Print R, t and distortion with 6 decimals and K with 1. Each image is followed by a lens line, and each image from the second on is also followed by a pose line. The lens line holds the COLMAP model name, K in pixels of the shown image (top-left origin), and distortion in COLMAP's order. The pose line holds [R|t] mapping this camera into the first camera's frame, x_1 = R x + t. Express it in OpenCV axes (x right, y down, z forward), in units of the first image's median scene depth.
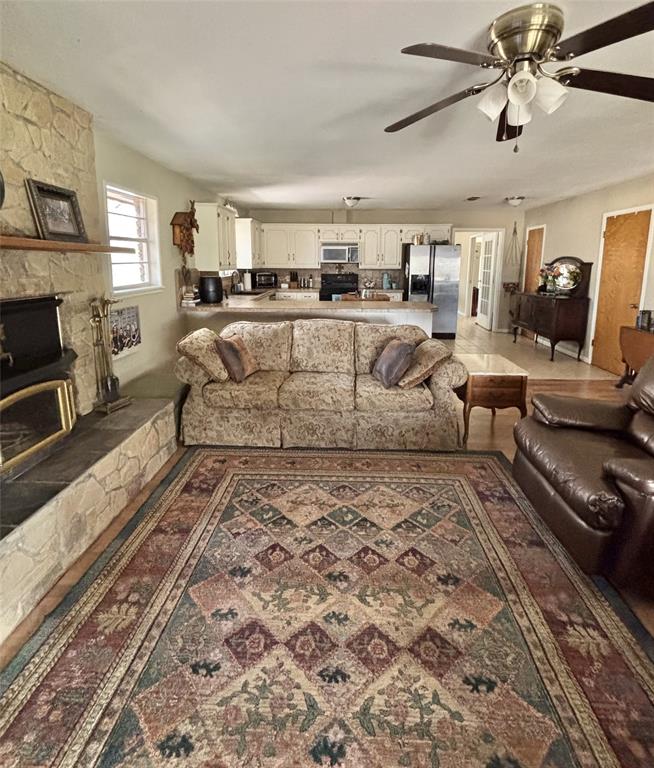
lens RADIAL K [[395.8, 0, 335.6], [0, 395.8, 329.5], [0, 0, 1]] dist [-0.005745, -0.000628]
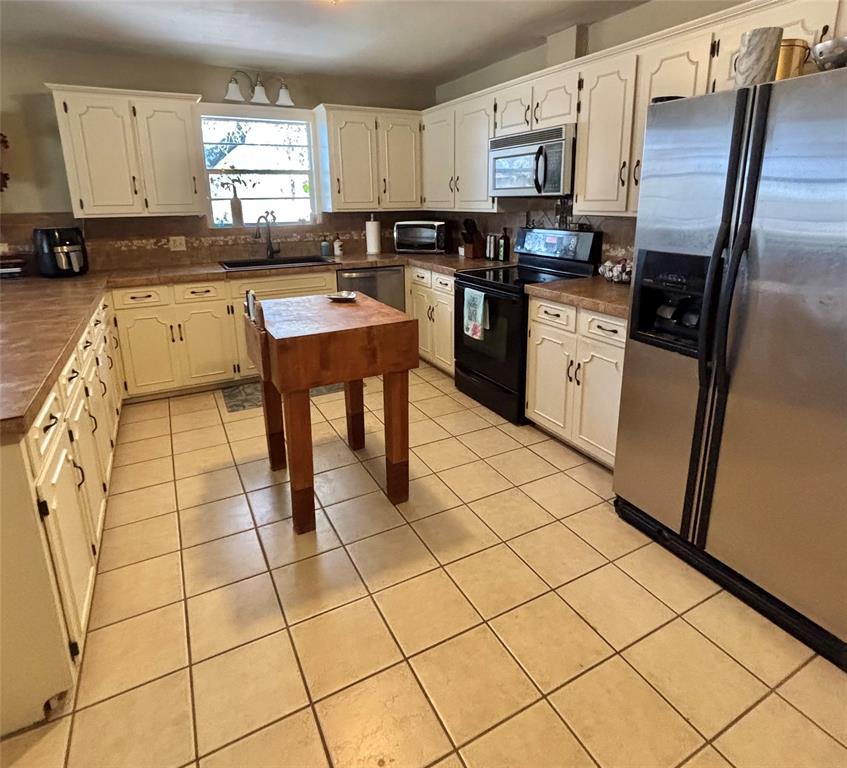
lens RADIAL K [[502.6, 0, 425.6], [0, 502.6, 324.6], [0, 0, 1]] dist [0.001279, -0.002162]
pose [[0.495469, 0.203495, -0.844453, 0.367398], [-0.136642, 0.978326, 0.155584, -0.122708], [0.857811, 0.038301, 0.512536, 0.748464]]
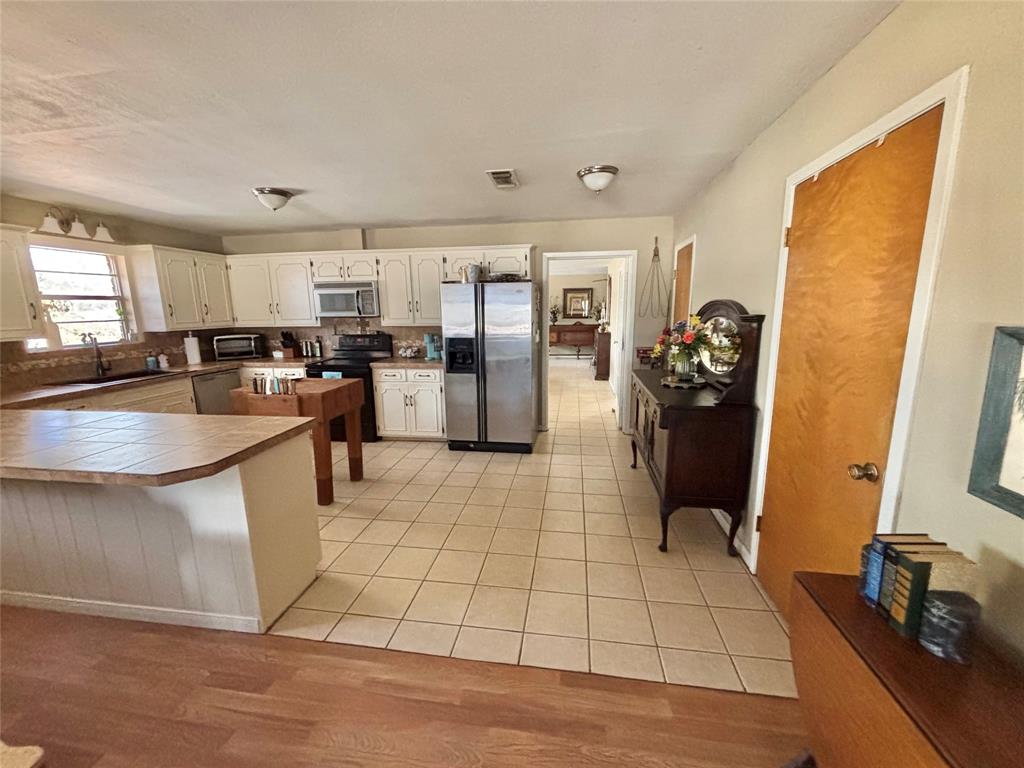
lens RADIAL K [[414.3, 0, 508.8], [0, 414.3, 387.4], [0, 0, 1]] dist [-0.002025, 0.000070]
pose [[0.992906, 0.006083, -0.118747, 0.341766], [-0.003498, 0.999753, 0.021964, -0.080820], [0.118851, -0.021393, 0.992682, 0.428969]]
